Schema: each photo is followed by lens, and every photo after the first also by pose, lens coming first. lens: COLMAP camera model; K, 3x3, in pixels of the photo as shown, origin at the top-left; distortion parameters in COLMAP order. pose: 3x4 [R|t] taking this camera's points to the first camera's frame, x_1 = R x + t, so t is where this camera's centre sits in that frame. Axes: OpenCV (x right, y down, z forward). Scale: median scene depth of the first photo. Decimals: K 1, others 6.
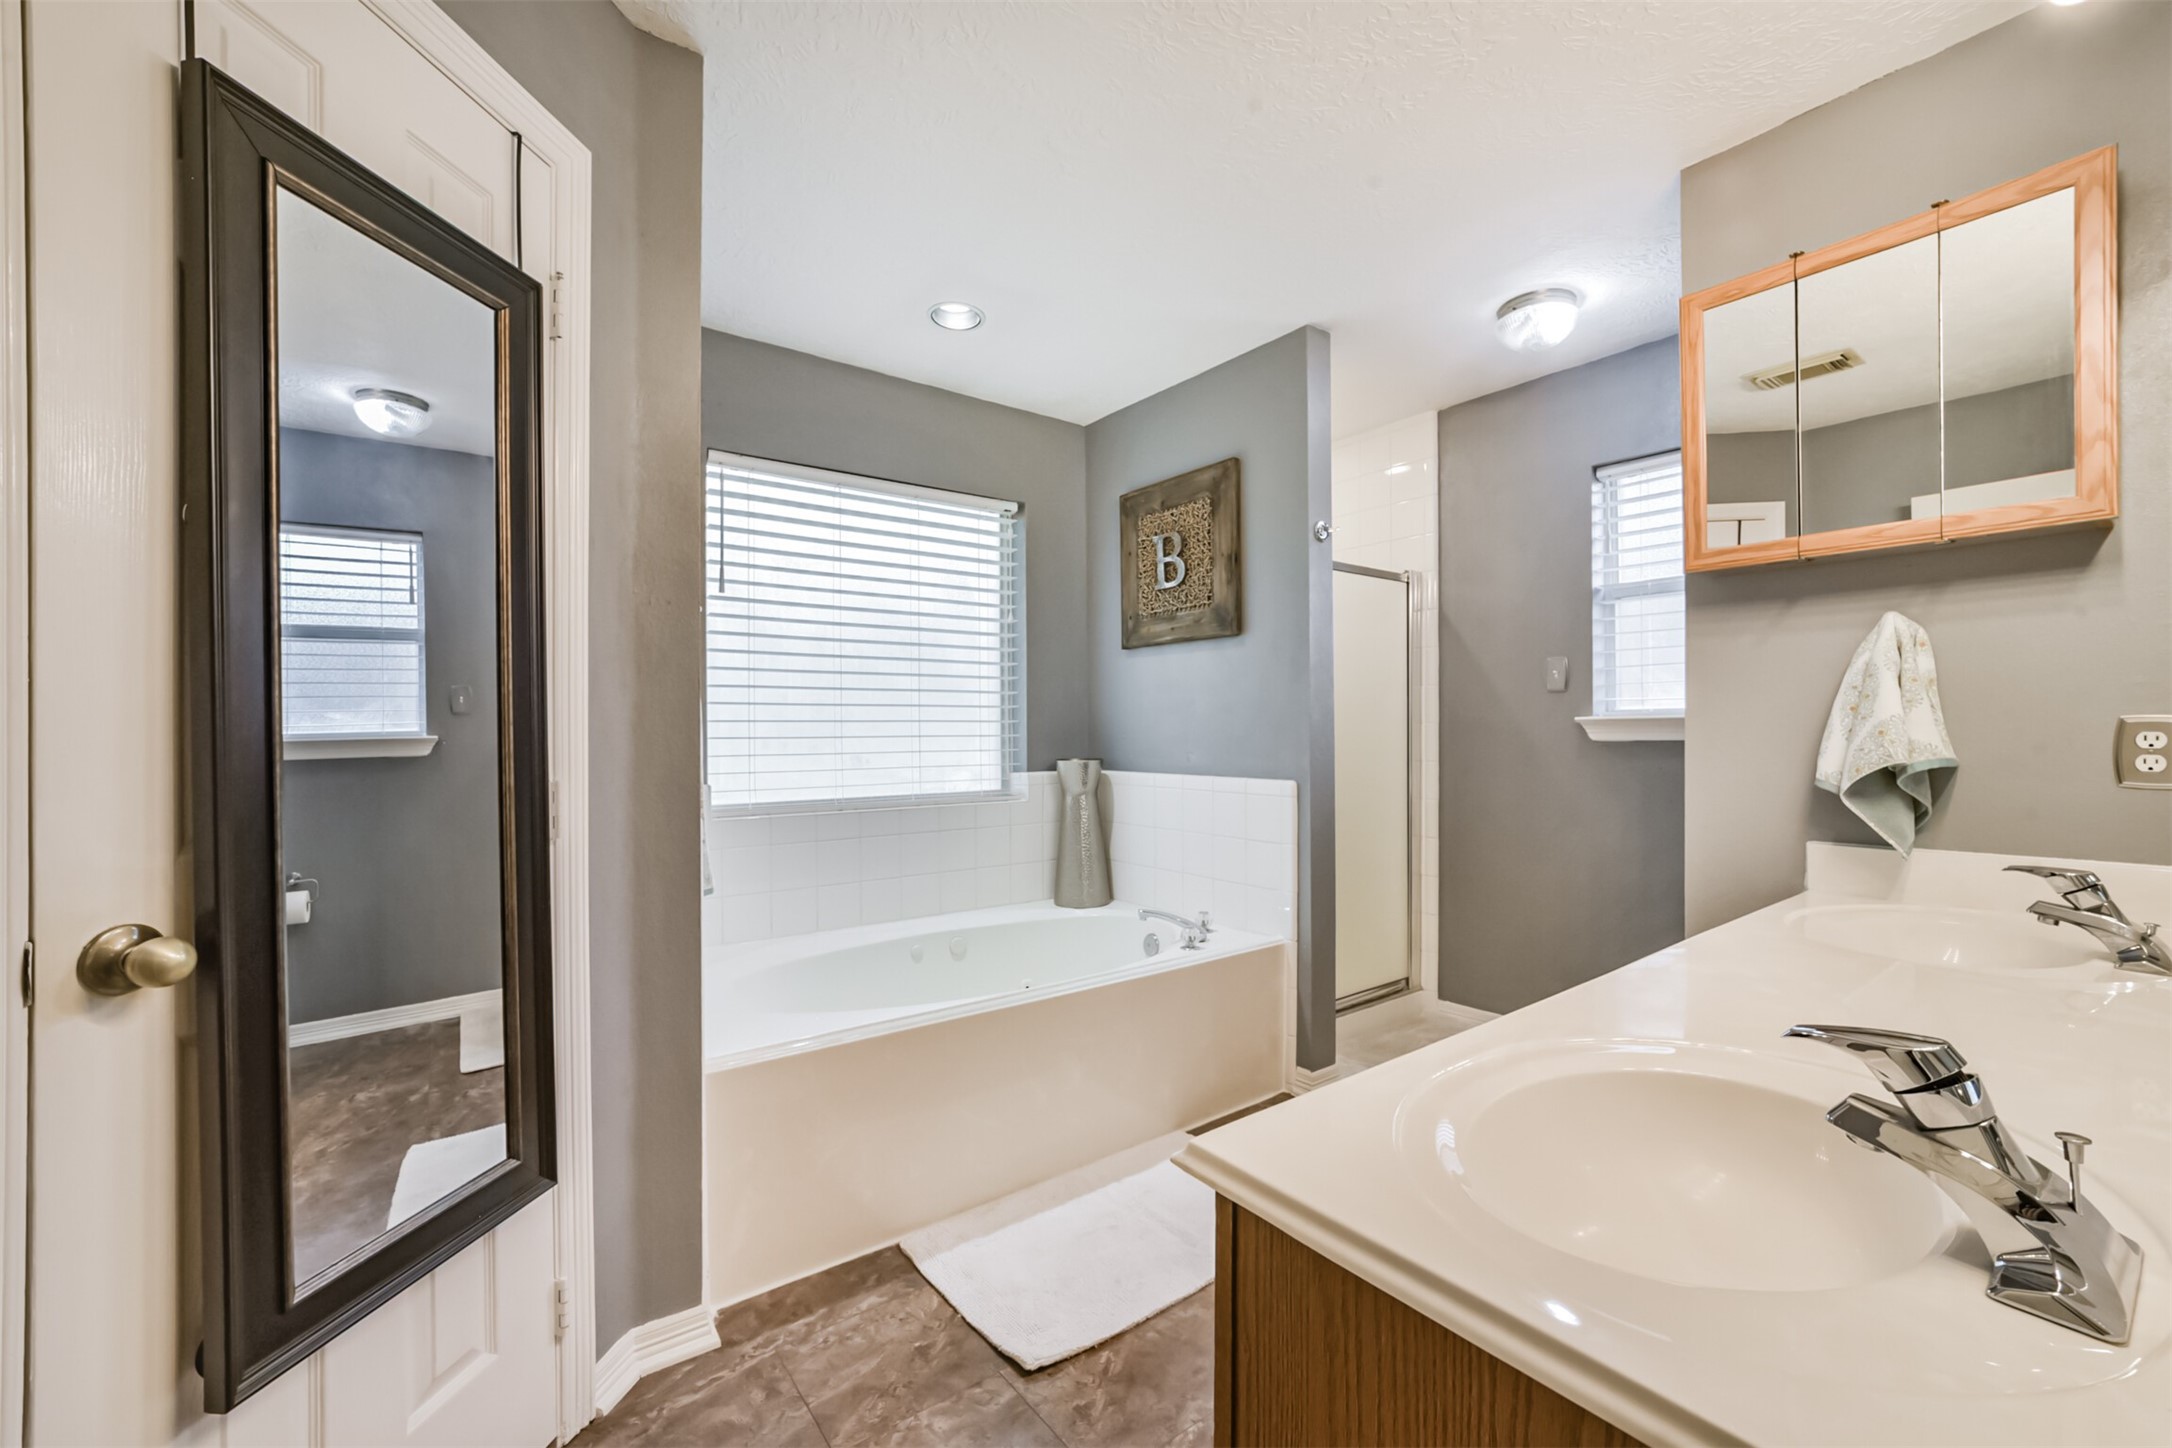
lens RADIAL K [[841.1, 0, 1091.8], [0, 841.1, 727.2], [0, 0, 1]] dist [-0.013902, 0.006270]
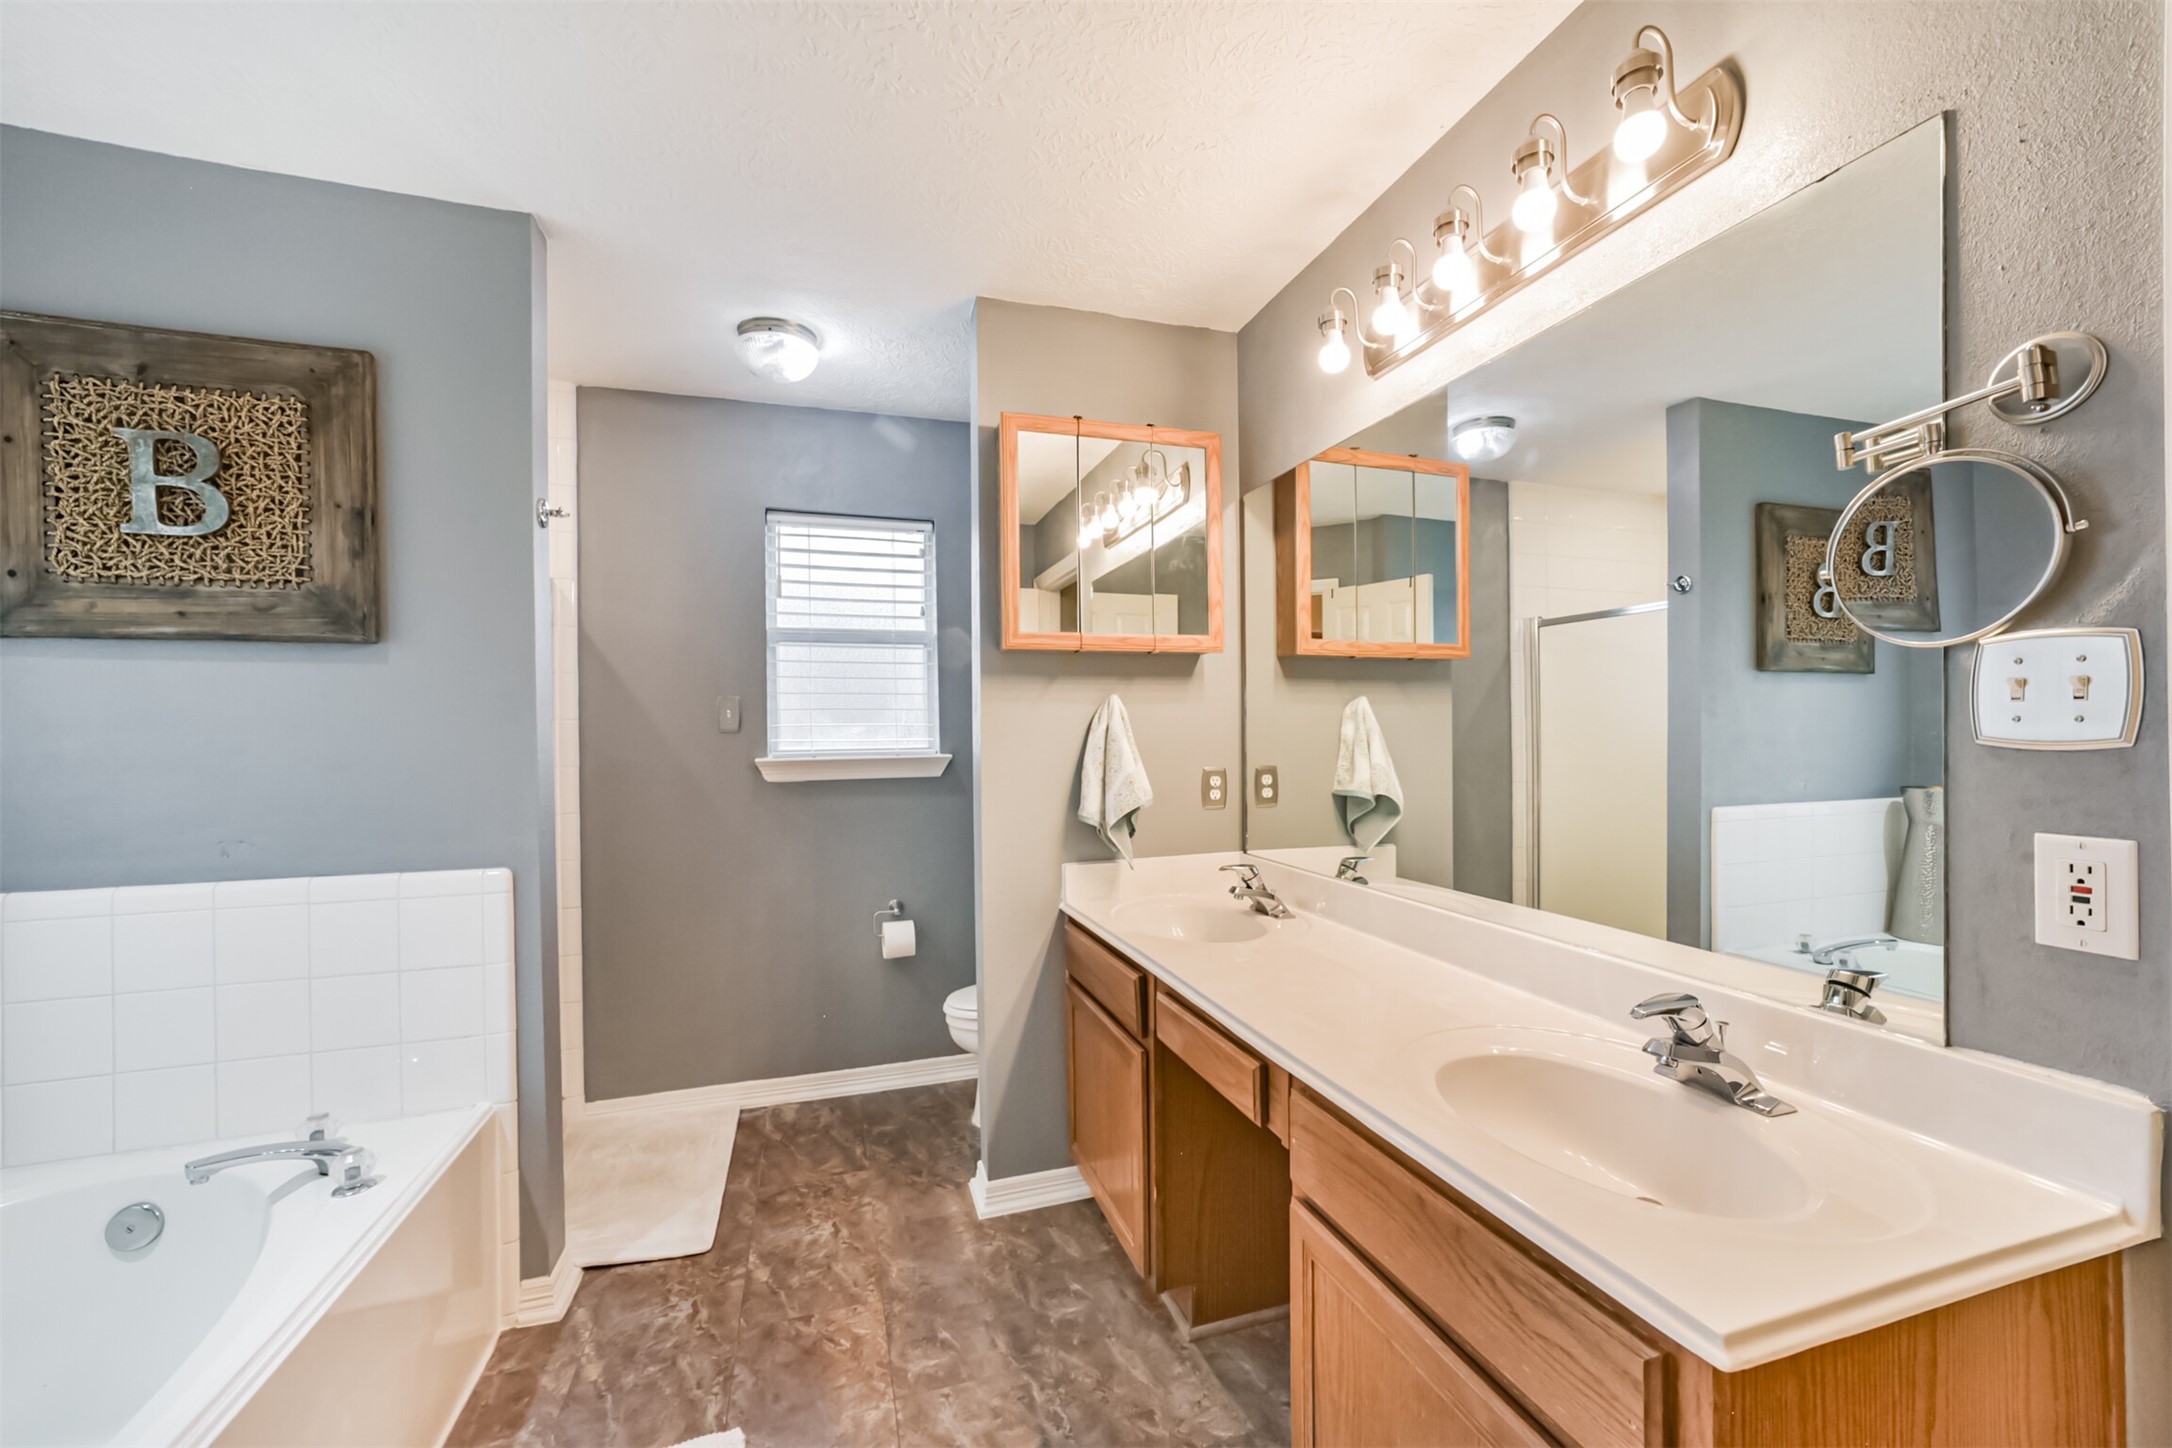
lens RADIAL K [[841.1, 0, 1075.2], [0, 841.1, 734.8], [0, 0, 1]] dist [-0.013902, 0.006270]
pose [[0.350594, -0.004230, 0.936518, -0.201551], [0.007422, 0.999971, 0.001738, -0.036979], [-0.936498, 0.006341, 0.350615, 0.283069]]
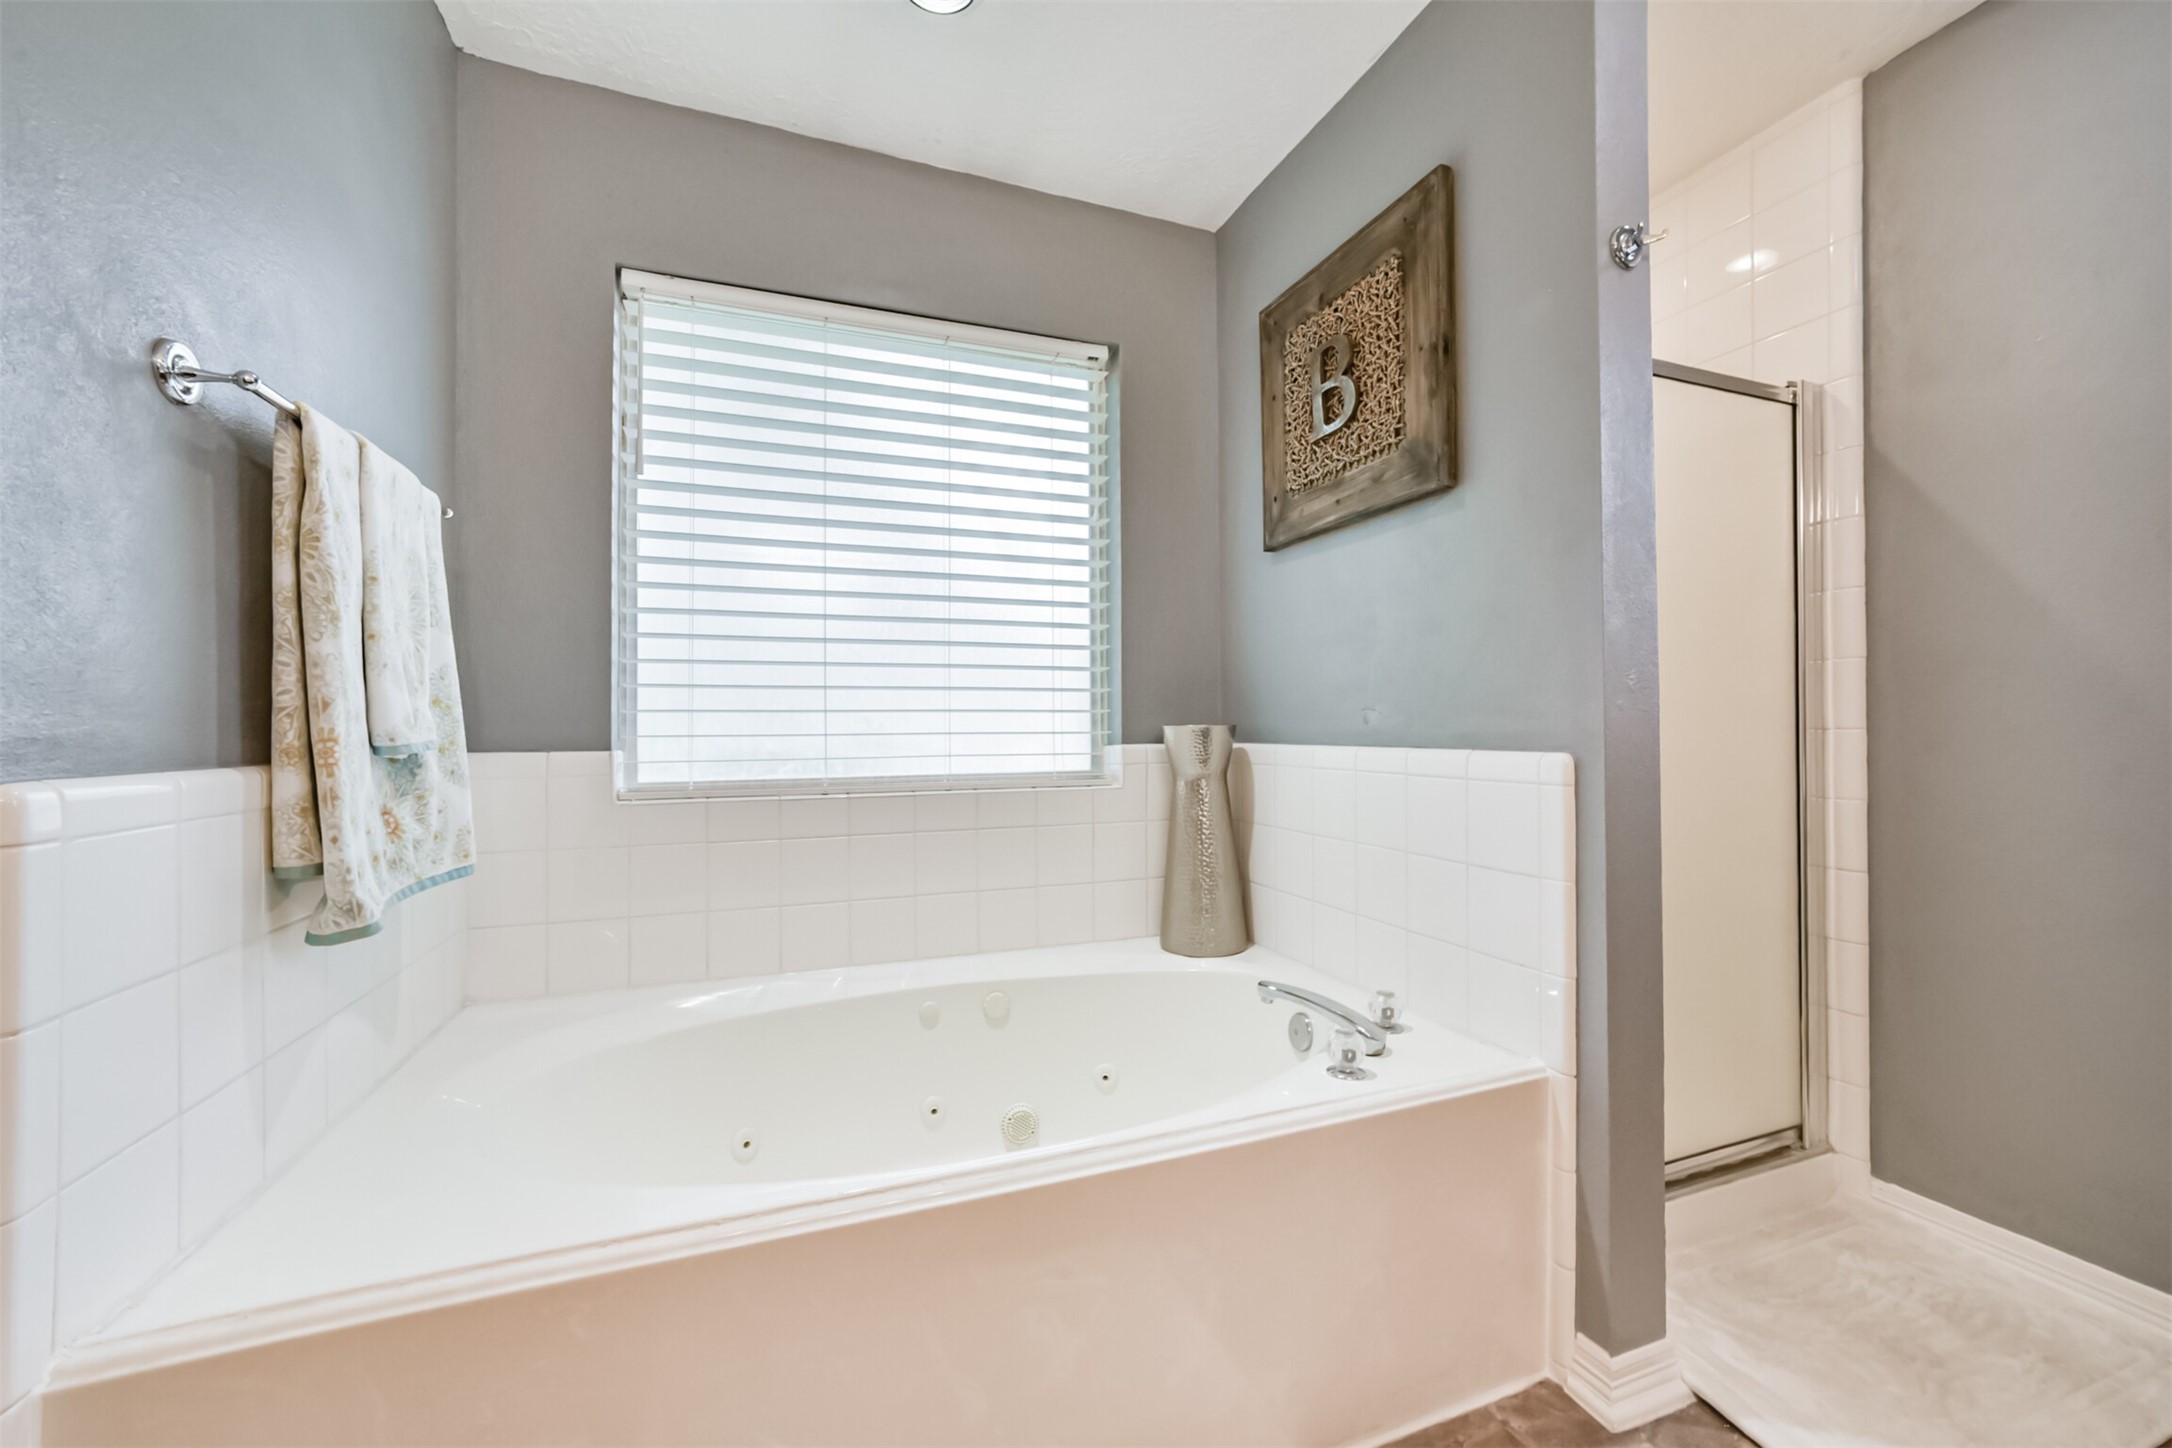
lens RADIAL K [[841.1, 0, 1091.7], [0, 841.1, 711.8], [0, 0, 1]] dist [-0.013902, 0.006270]
pose [[0.961817, -0.003316, -0.273674, 0.090466], [0.001026, 0.999963, -0.008510, 0.036502], [0.273692, 0.007905, 0.961785, 0.382595]]
